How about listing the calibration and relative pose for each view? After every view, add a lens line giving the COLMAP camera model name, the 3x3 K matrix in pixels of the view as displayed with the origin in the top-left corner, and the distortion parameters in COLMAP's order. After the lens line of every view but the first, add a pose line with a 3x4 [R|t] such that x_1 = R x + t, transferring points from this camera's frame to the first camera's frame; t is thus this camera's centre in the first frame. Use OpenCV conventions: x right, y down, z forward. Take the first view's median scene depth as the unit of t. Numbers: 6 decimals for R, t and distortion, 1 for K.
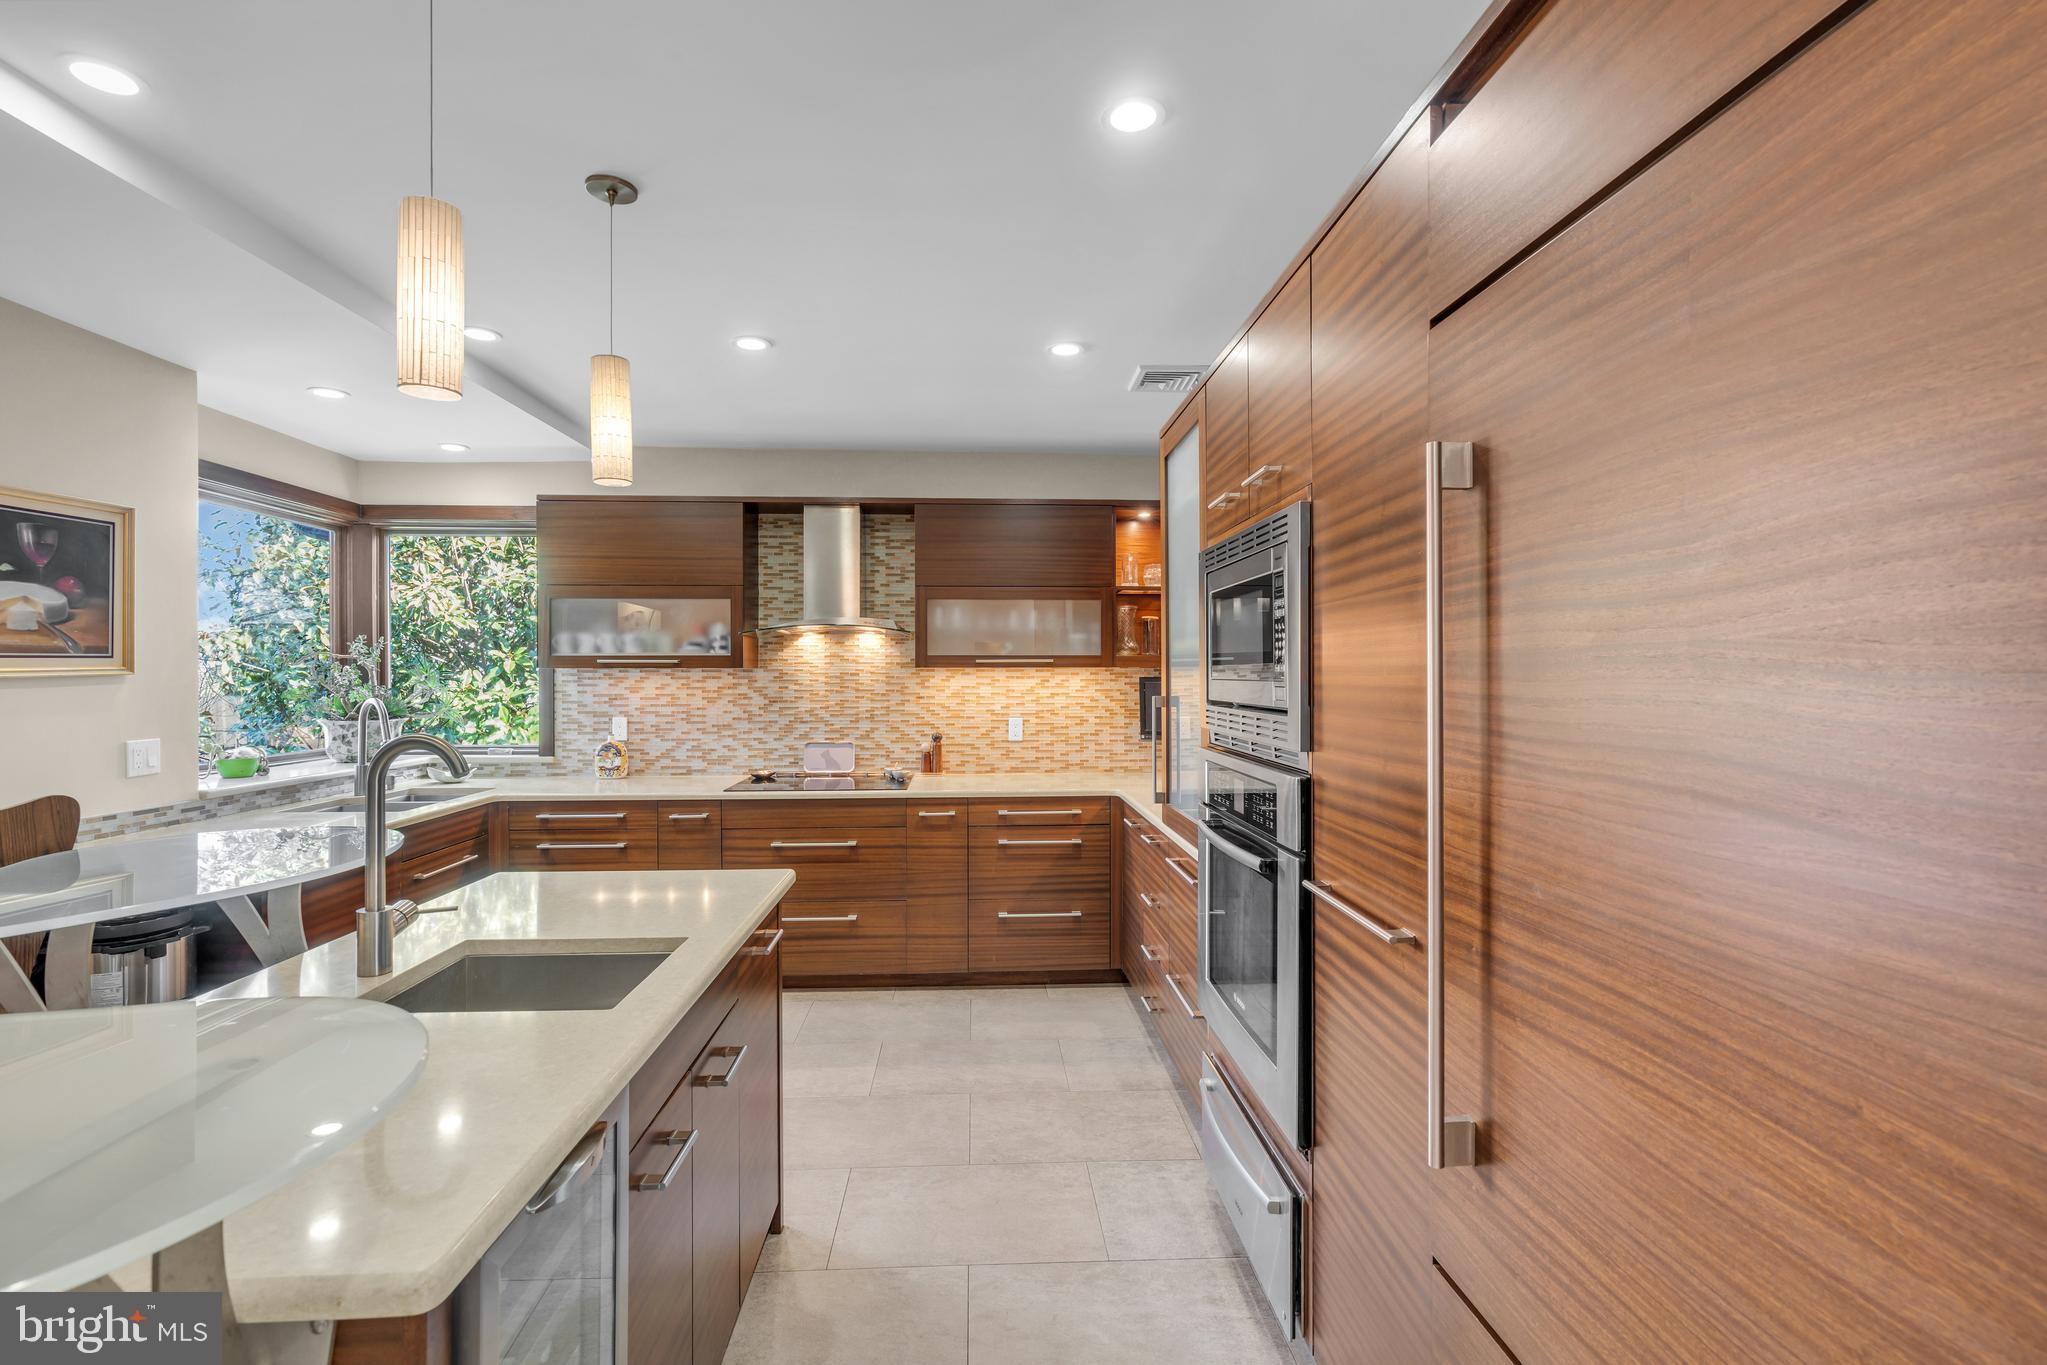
lens RADIAL K [[921.1, 0, 1021.6], [0, 921.1, 682.0], [0, 0, 1]] dist [-0.012993, 0.005617]
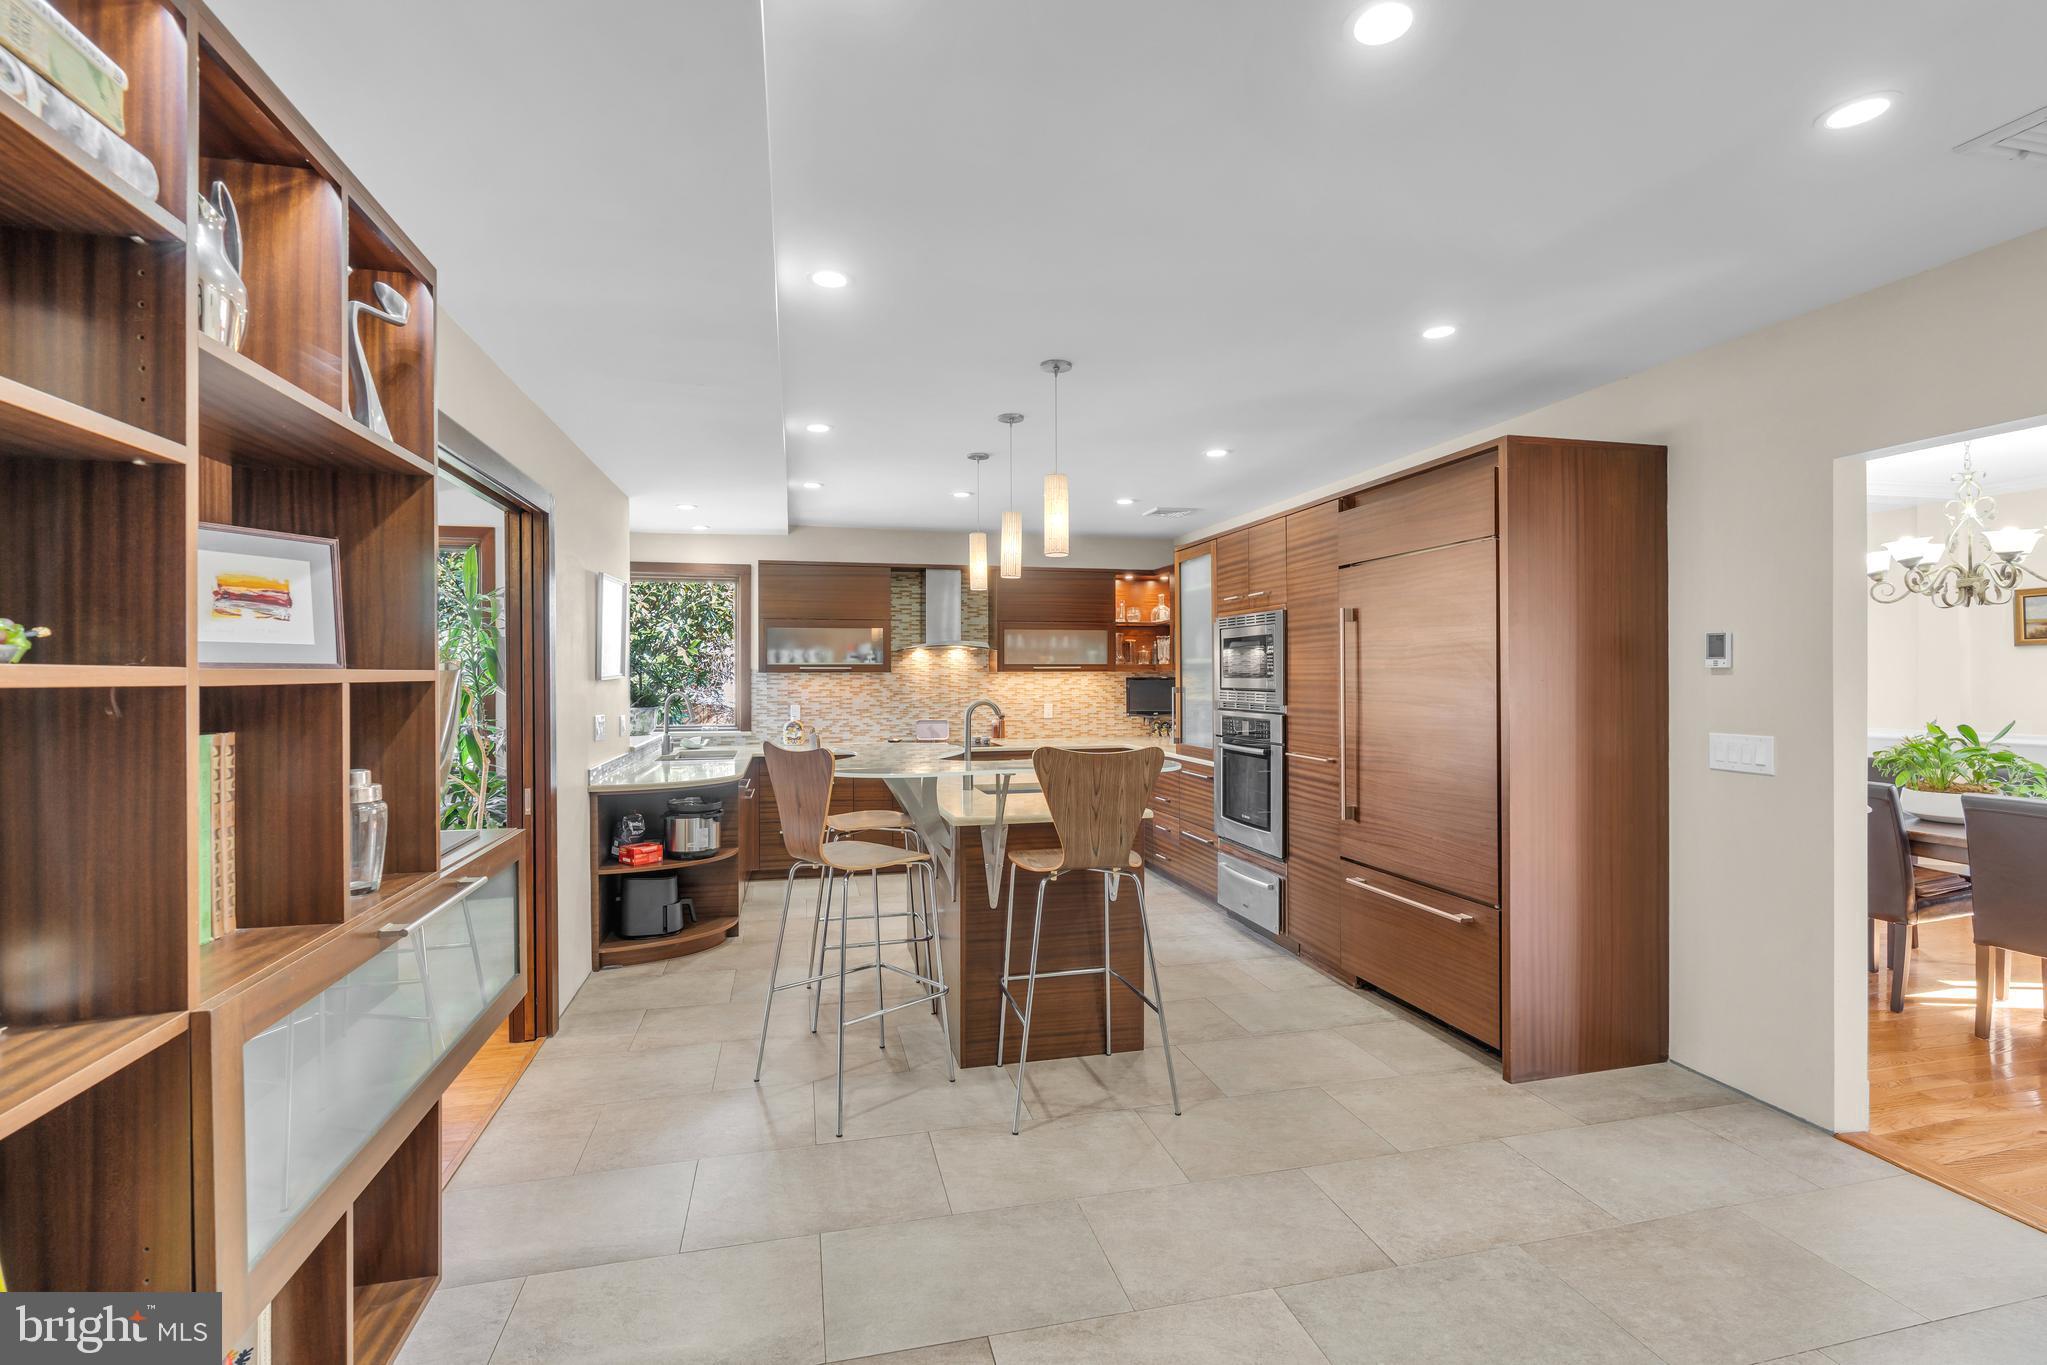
lens RADIAL K [[921.1, 0, 1015.2], [0, 921.1, 675.8], [0, 0, 1]] dist [-0.012993, 0.005617]
pose [[0.983942, -0.002223, 0.178472, -0.352324], [0.003810, 0.999956, -0.008552, 0.004678], [-0.178445, 0.009094, 0.983908, -0.555650]]
